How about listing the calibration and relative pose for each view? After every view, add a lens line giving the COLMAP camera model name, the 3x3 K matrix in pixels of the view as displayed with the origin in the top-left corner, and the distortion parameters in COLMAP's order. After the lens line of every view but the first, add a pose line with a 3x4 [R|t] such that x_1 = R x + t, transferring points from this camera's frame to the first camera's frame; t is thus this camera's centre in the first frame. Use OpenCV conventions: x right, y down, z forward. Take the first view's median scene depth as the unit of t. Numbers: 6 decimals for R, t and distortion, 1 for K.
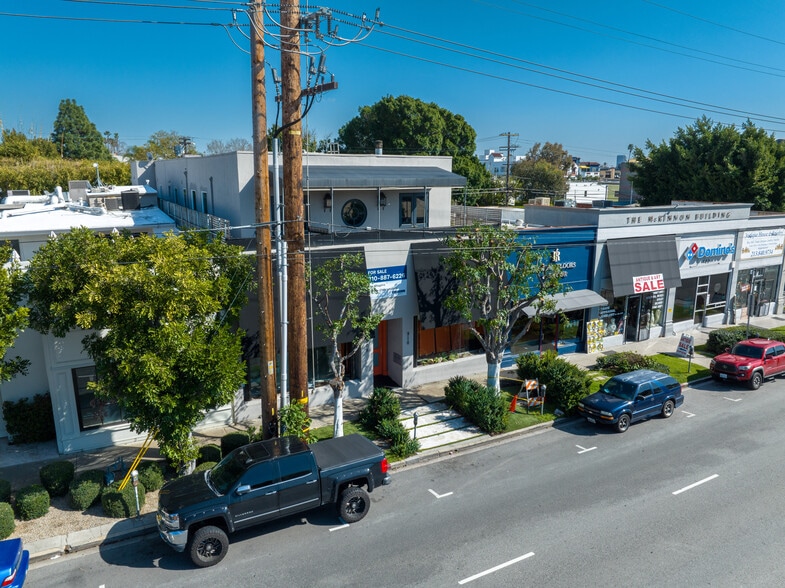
lens RADIAL K [[552.9, 0, 394.5], [0, 552.9, 289.5], [0, 0, 1]] dist [-0.038504, 0.000511]
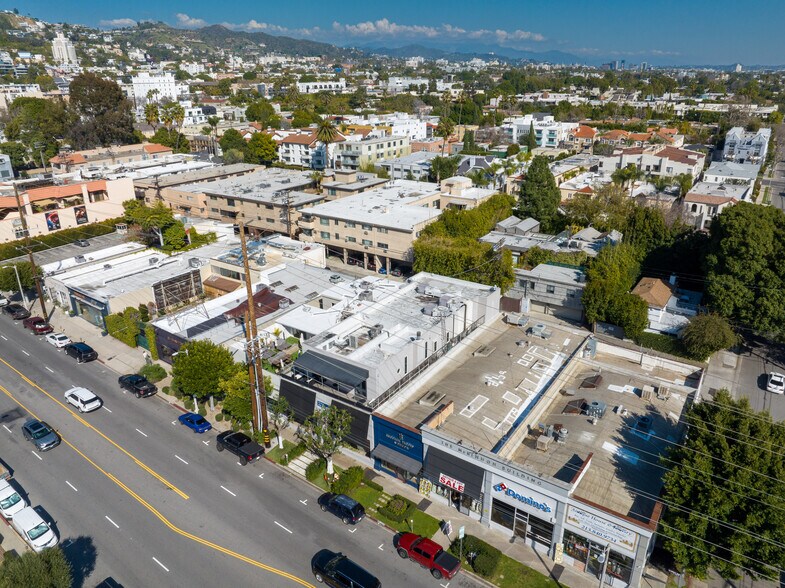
lens RADIAL K [[552.9, 0, 394.4], [0, 552.9, 289.8], [0, 0, 1]] dist [-0.038504, 0.000511]
pose [[0.423895, 0.328763, -0.843936, 1.598866], [-0.181067, 0.943744, 0.276697, -0.987062], [0.887428, 0.035519, 0.459577, 0.069071]]
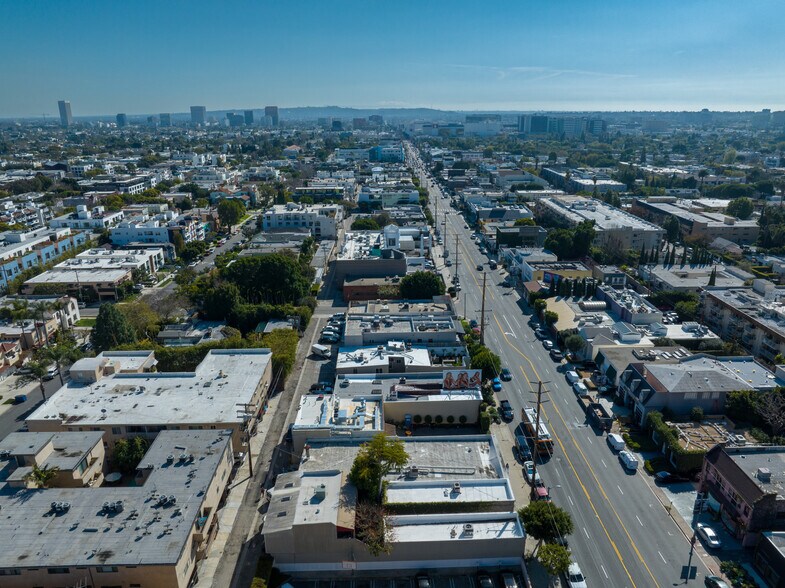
lens RADIAL K [[552.9, 0, 394.2], [0, 552.9, 294.7], [0, 0, 1]] dist [-0.038504, 0.000511]
pose [[0.476768, -0.281308, 0.832802, -4.129969], [0.190283, 0.957975, 0.214655, -1.531624], [-0.858187, 0.056127, 0.510260, -1.177813]]
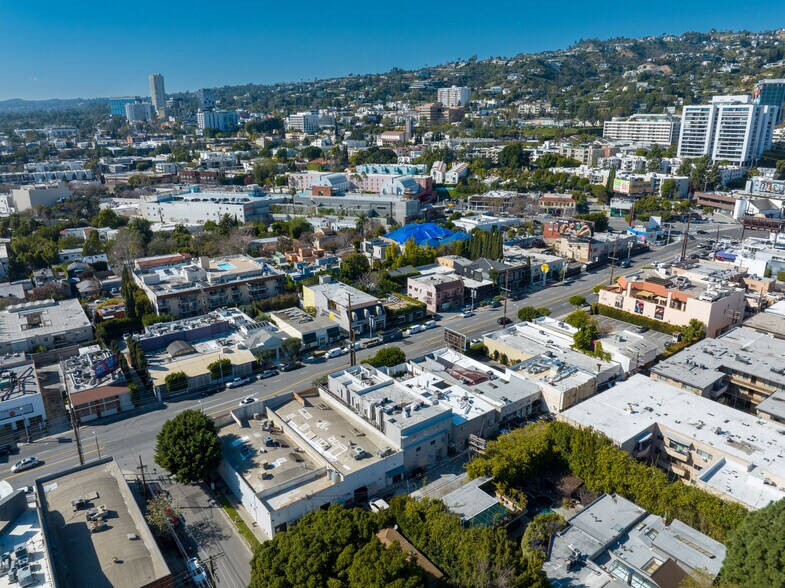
lens RADIAL K [[552.9, 0, 394.9], [0, 552.9, 288.6], [0, 0, 1]] dist [-0.038504, 0.000511]
pose [[-0.992065, 0.042578, -0.118293, 0.054603], [-0.020691, 0.872786, 0.487665, -2.740899], [0.124009, 0.486243, -0.864979, 4.118361]]
